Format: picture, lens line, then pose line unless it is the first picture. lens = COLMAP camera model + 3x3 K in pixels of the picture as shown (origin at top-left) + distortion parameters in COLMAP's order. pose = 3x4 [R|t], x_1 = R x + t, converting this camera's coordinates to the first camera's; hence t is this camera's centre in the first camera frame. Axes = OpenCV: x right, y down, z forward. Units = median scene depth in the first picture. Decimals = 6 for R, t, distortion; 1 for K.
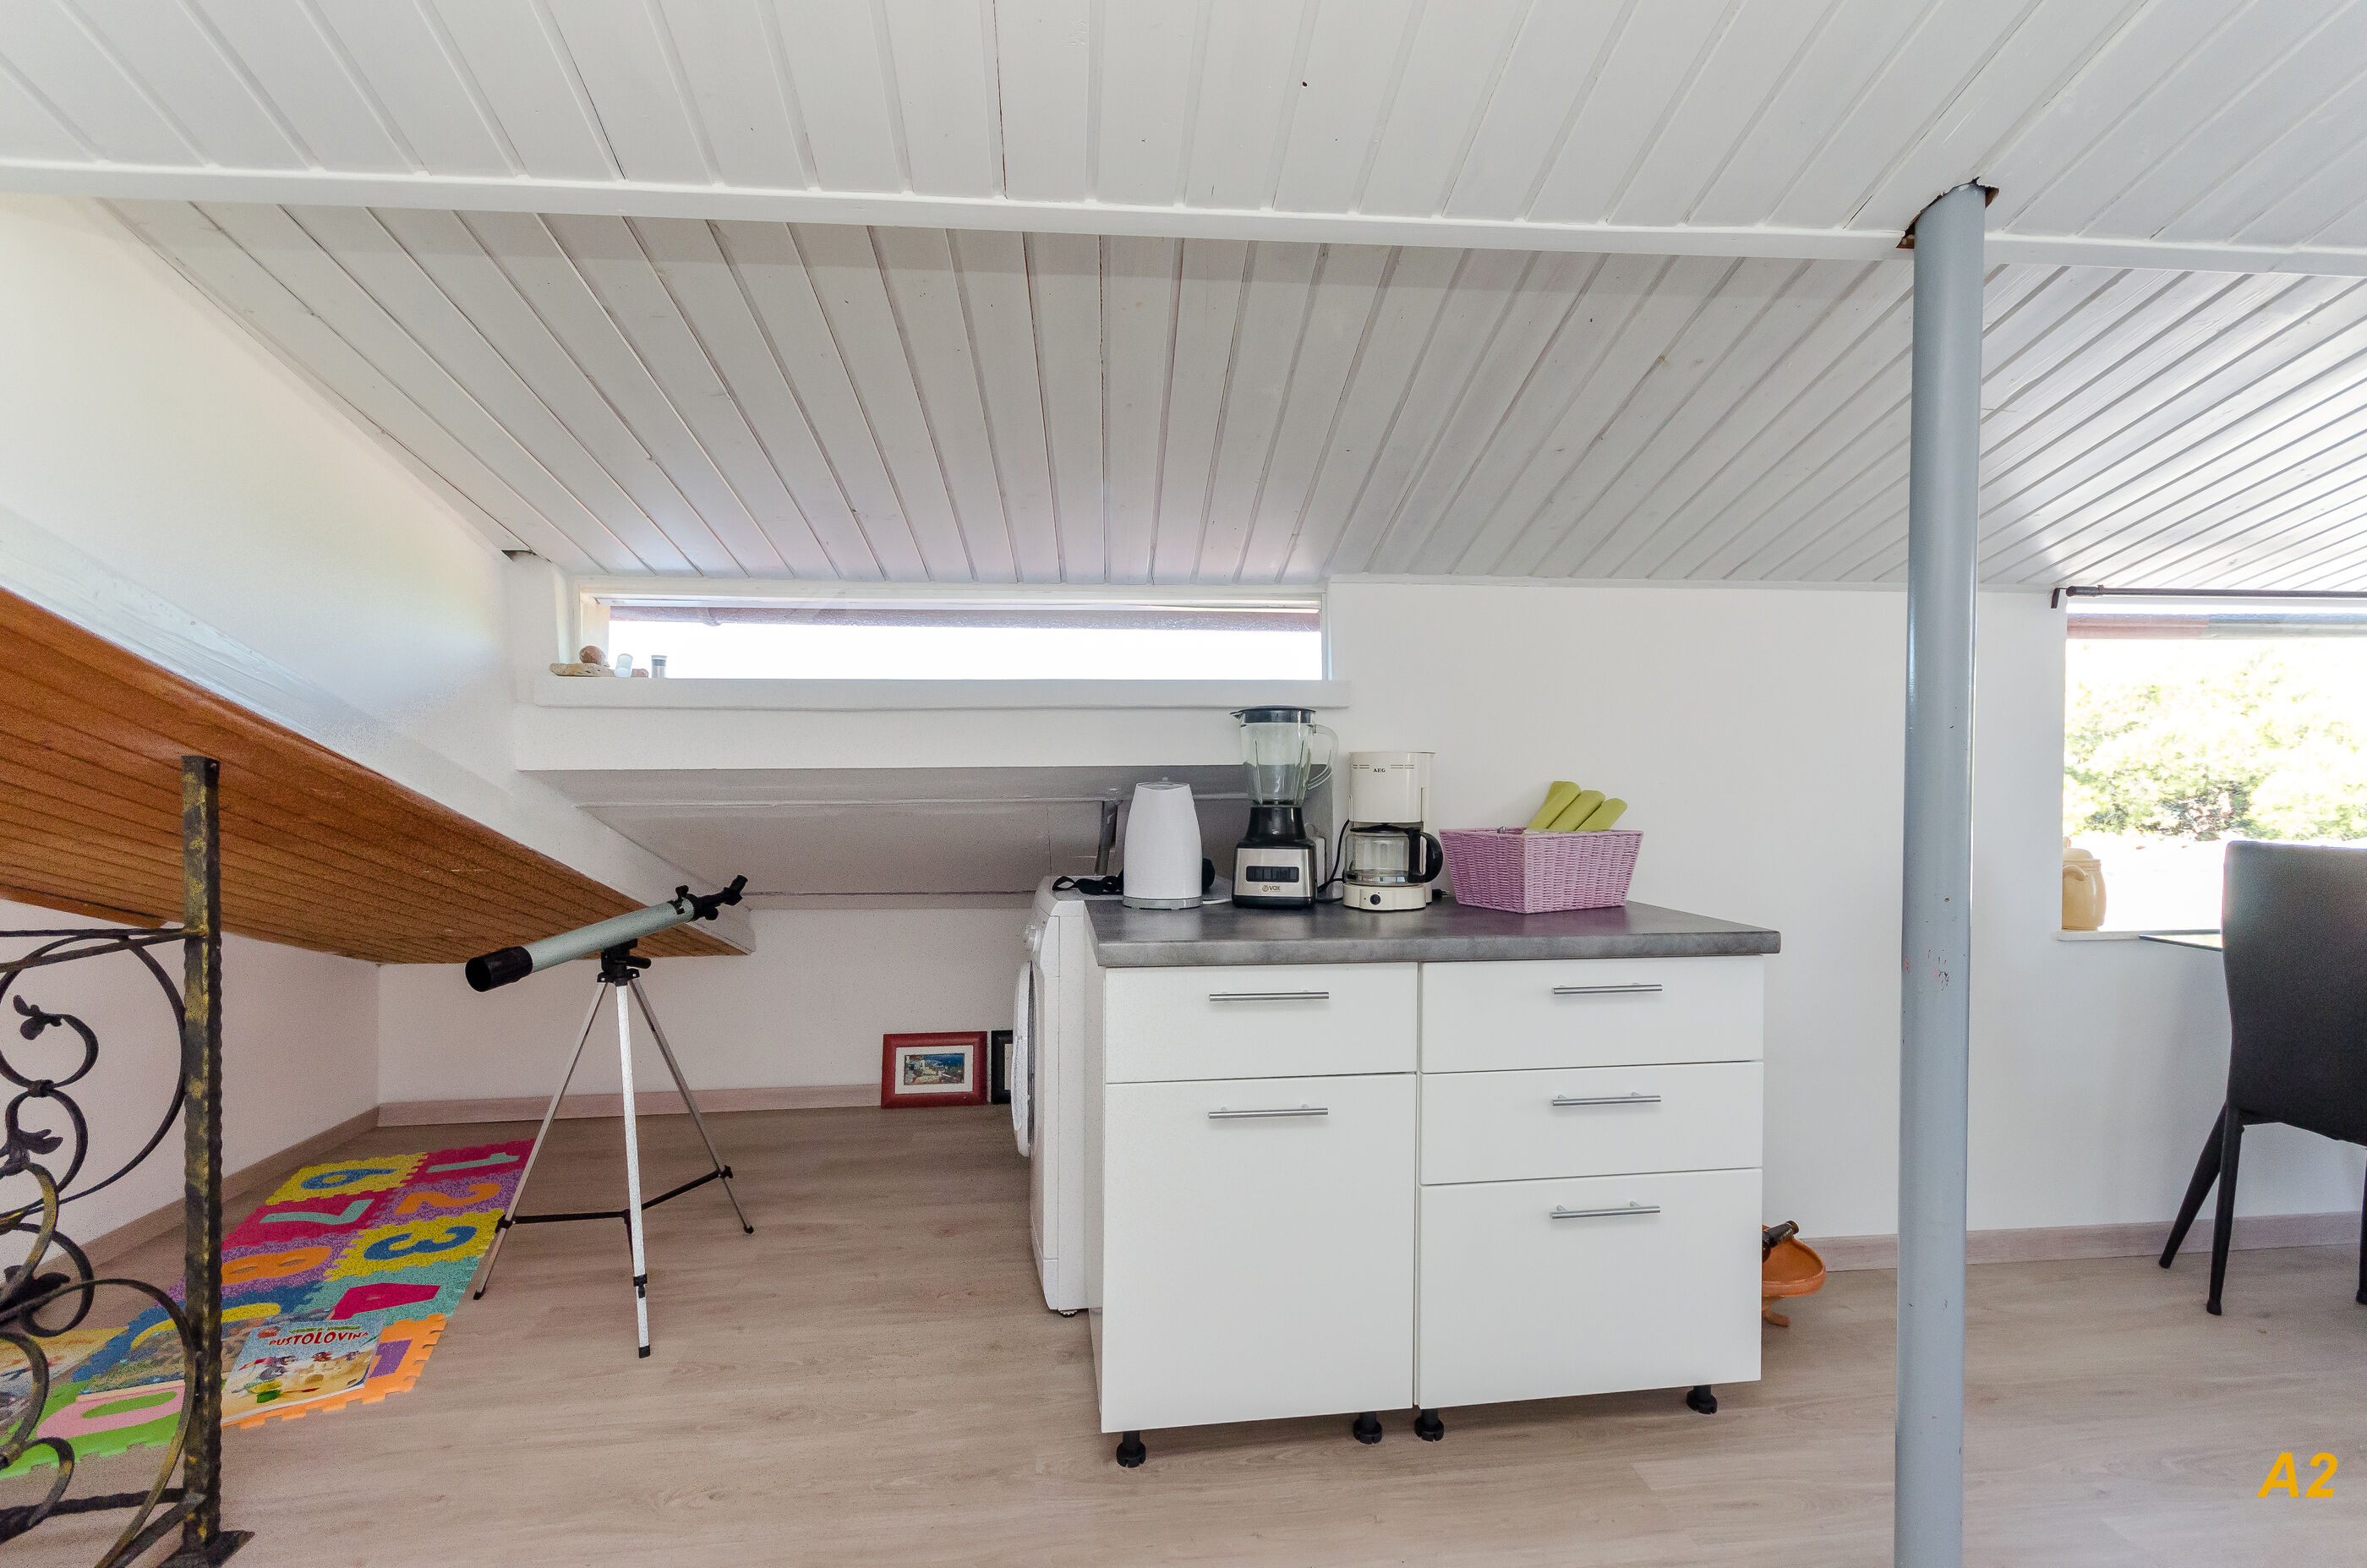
lens RADIAL K [[1035.2, 0, 1202.8], [0, 1035.2, 786.2], [0, 0, 1]] dist [-0.001016, 0.000186]
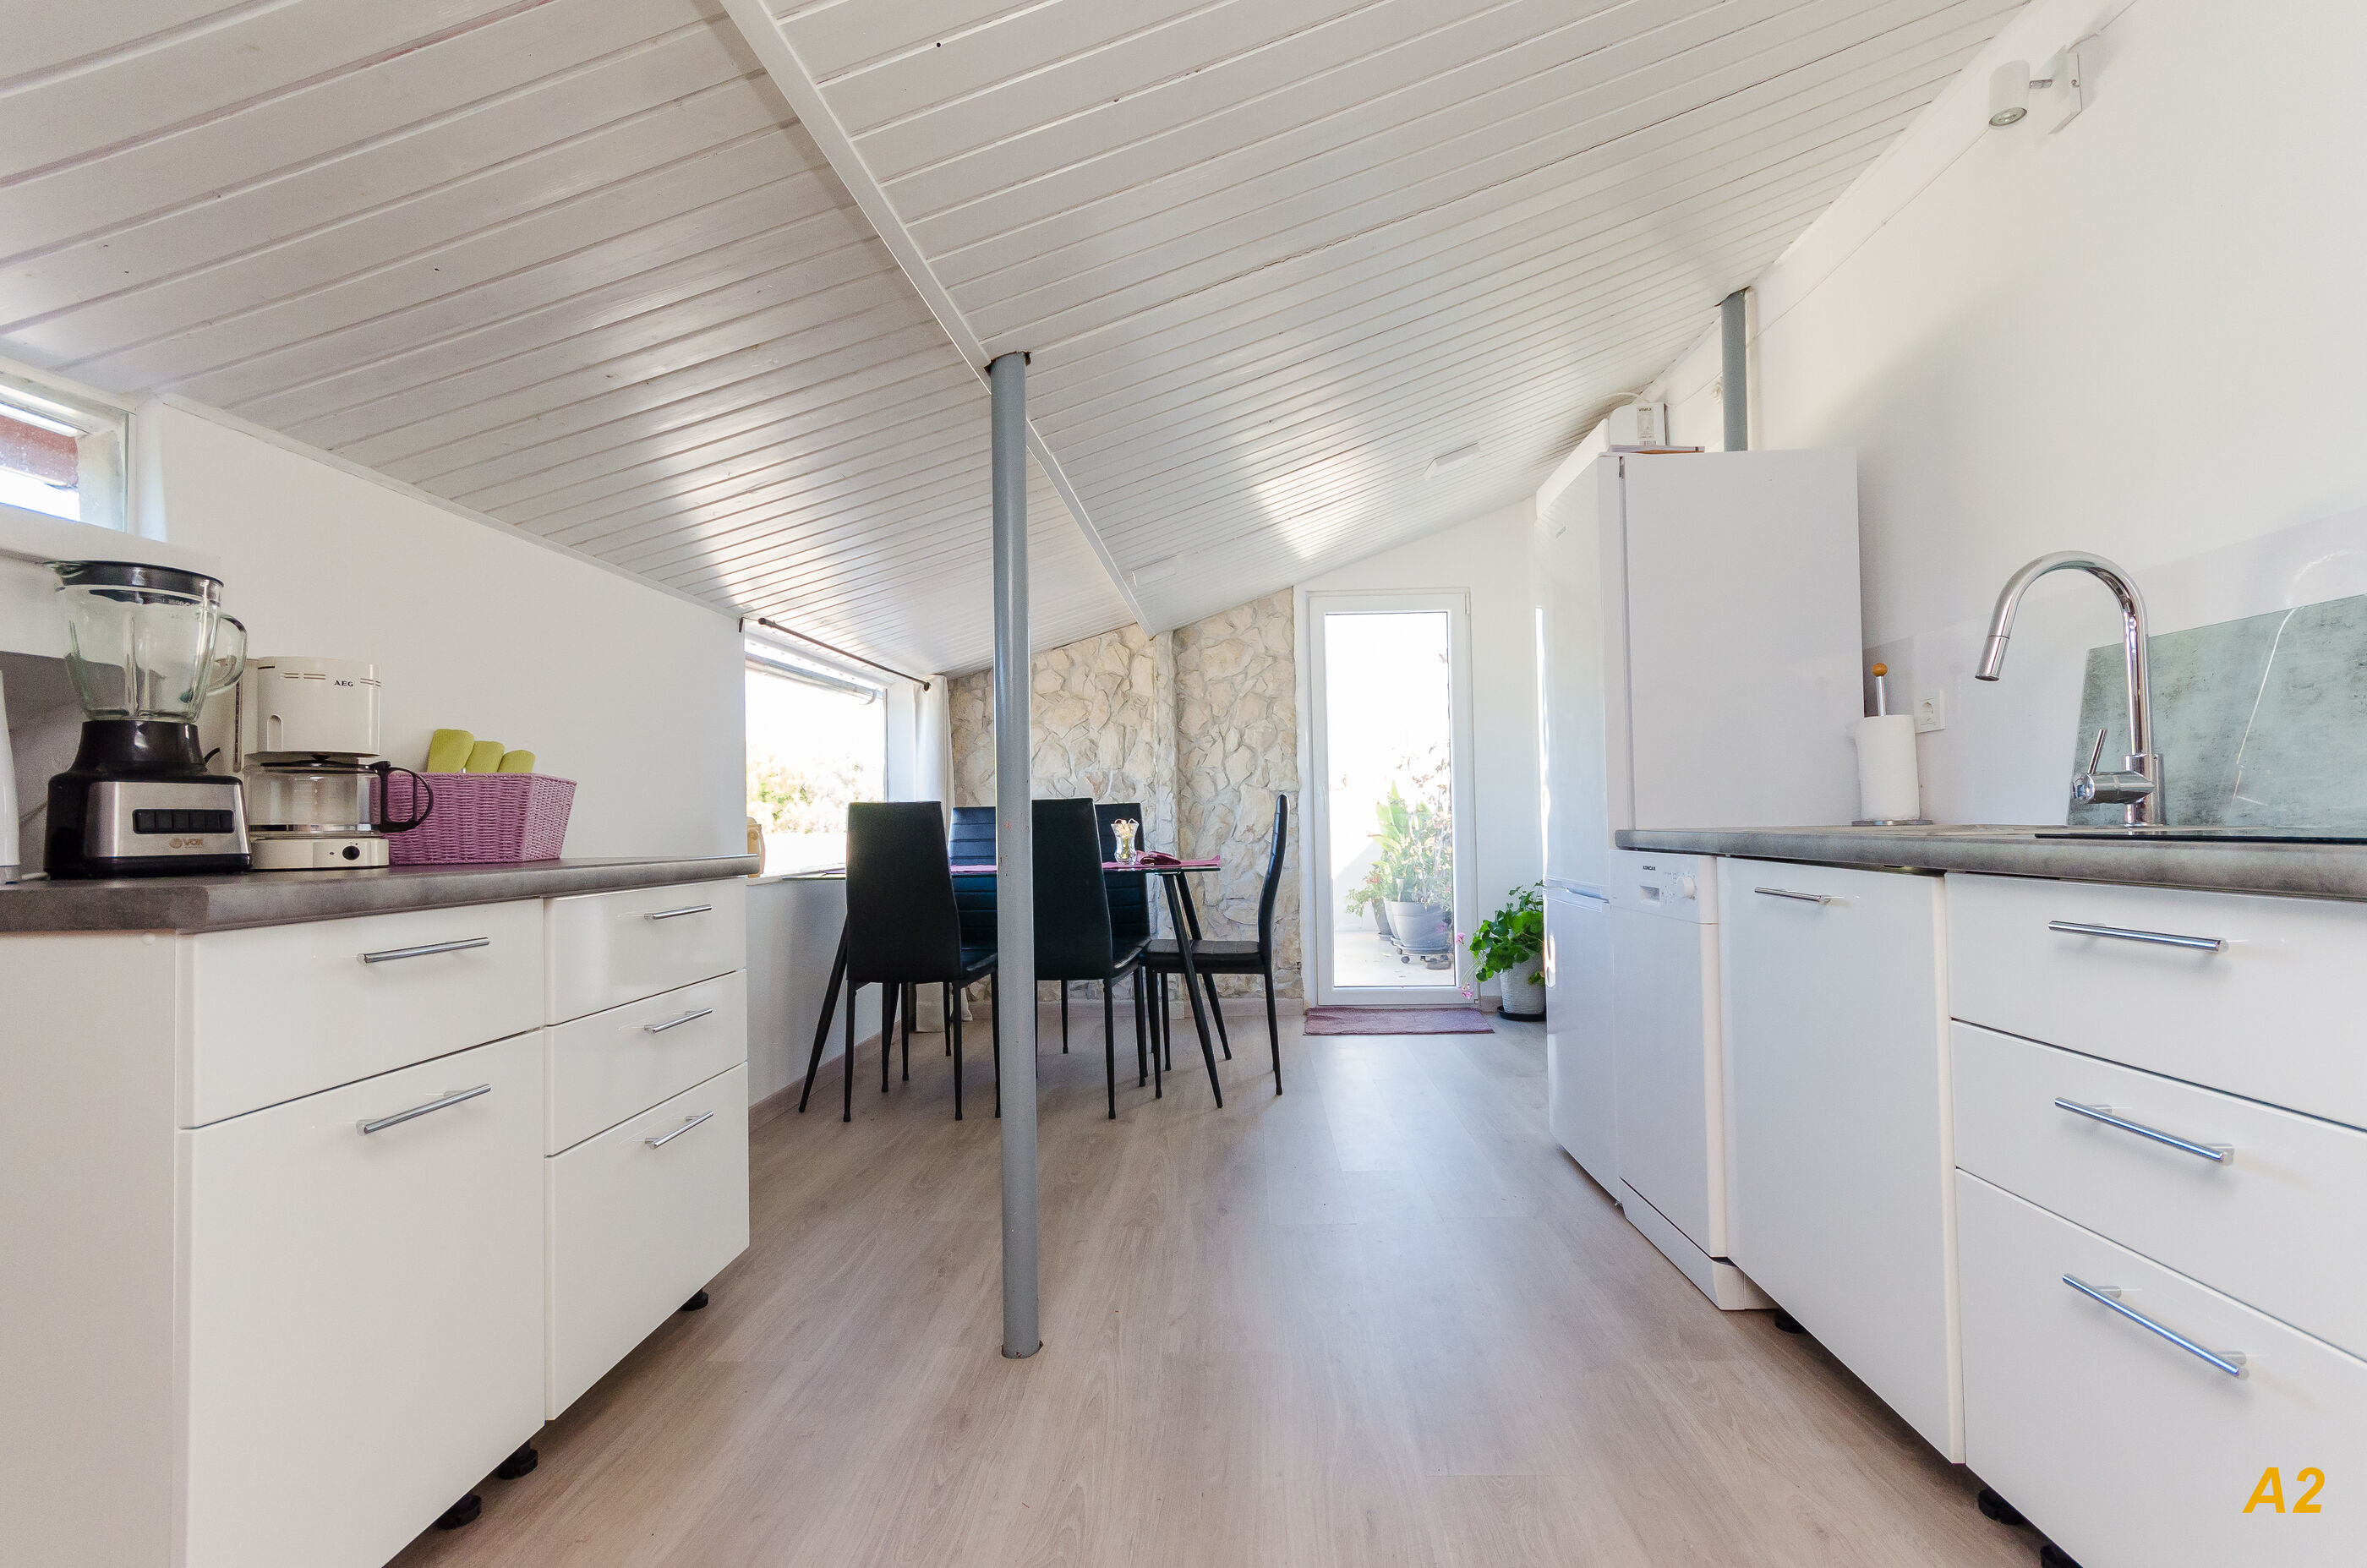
lens RADIAL K [[1035.2, 0, 1202.8], [0, 1035.2, 786.2], [0, 0, 1]] dist [-0.001016, 0.000186]
pose [[0.172228, 0.025589, 0.984725, -0.135616], [0.024081, 0.999254, -0.030178, 0.028457], [-0.984763, 0.028910, 0.171483, 0.075493]]
